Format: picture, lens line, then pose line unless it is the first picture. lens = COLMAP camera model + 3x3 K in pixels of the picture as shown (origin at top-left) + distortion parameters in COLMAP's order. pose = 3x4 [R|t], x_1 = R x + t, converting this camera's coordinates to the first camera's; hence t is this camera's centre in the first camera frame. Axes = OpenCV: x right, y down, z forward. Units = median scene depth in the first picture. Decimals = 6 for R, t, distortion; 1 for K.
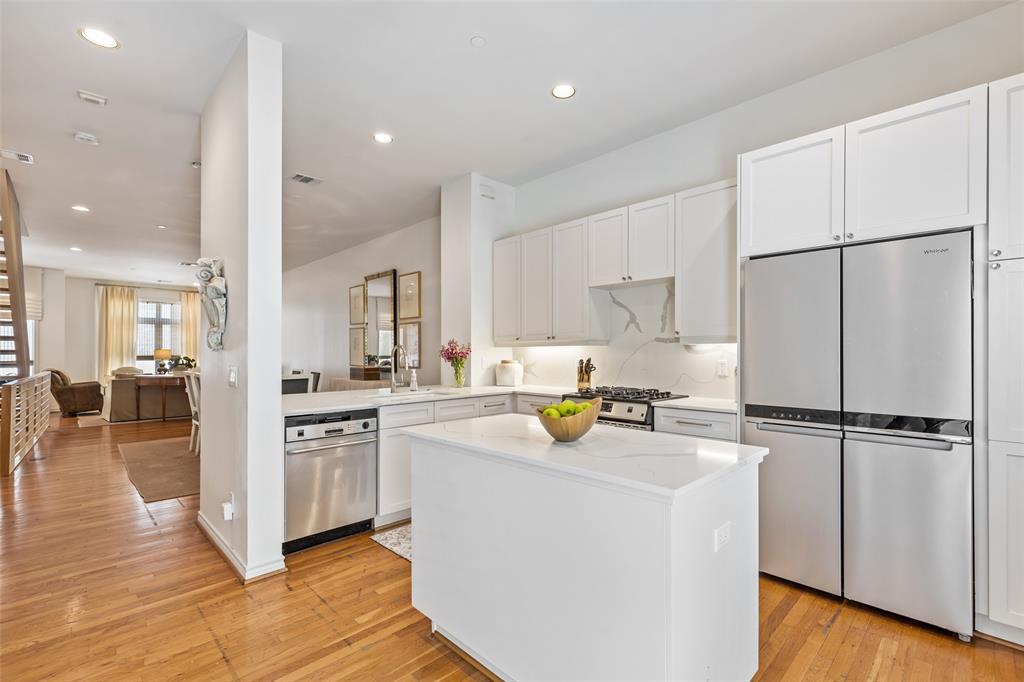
lens RADIAL K [[459.3, 0, 516.5], [0, 459.3, 348.8], [0, 0, 1]] dist [0.008903, -0.003412]
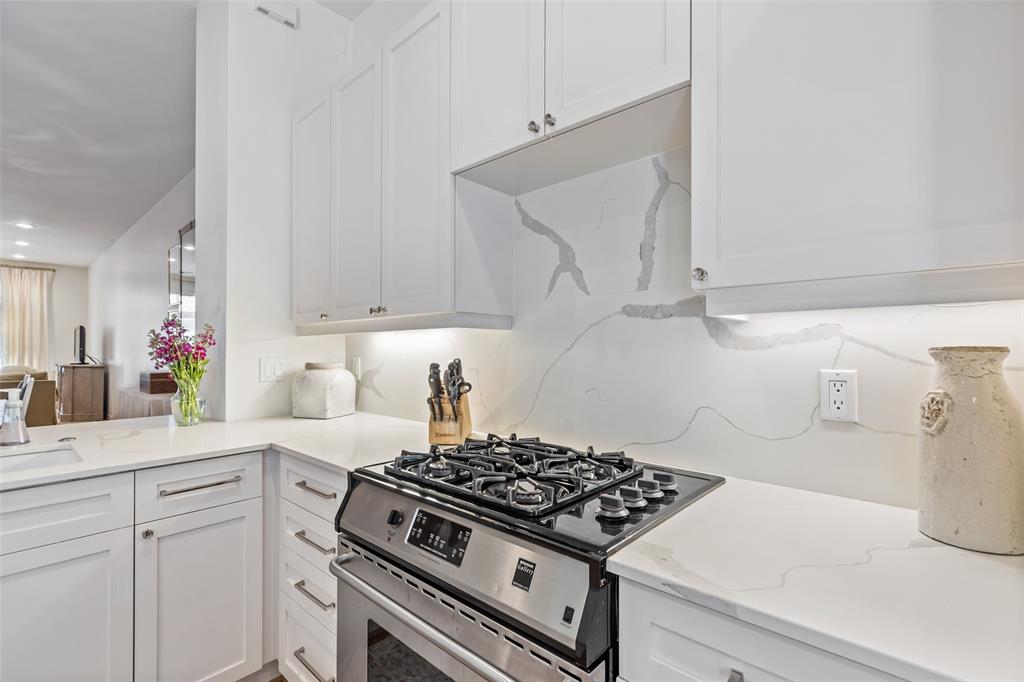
lens RADIAL K [[459.3, 0, 517.2], [0, 459.3, 348.3], [0, 0, 1]] dist [0.008903, -0.003412]
pose [[0.997740, 0.001441, 0.067171, 0.161123], [-0.001849, 0.999980, 0.006005, 0.006775], [-0.067161, -0.006116, 0.997723, 0.534956]]
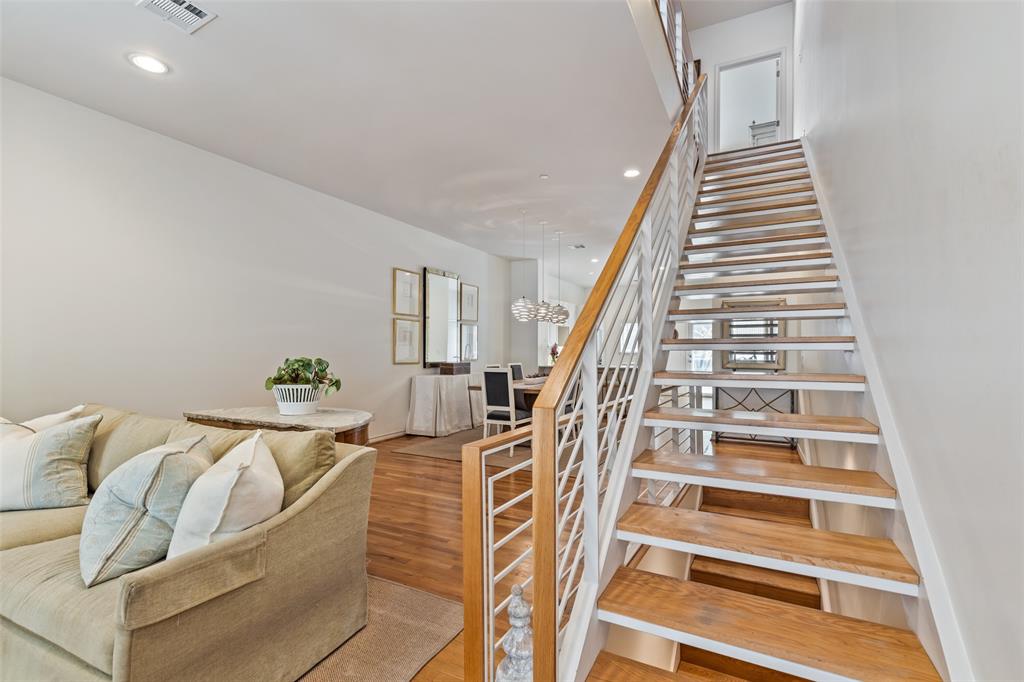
lens RADIAL K [[459.3, 0, 519.2], [0, 459.3, 345.1], [0, 0, 1]] dist [0.008903, -0.003412]
pose [[-0.311279, 0.003298, 0.950313, -2.104252], [-0.008618, 0.999943, -0.006293, 0.009536], [-0.950279, -0.010149, -0.311233, 1.818945]]
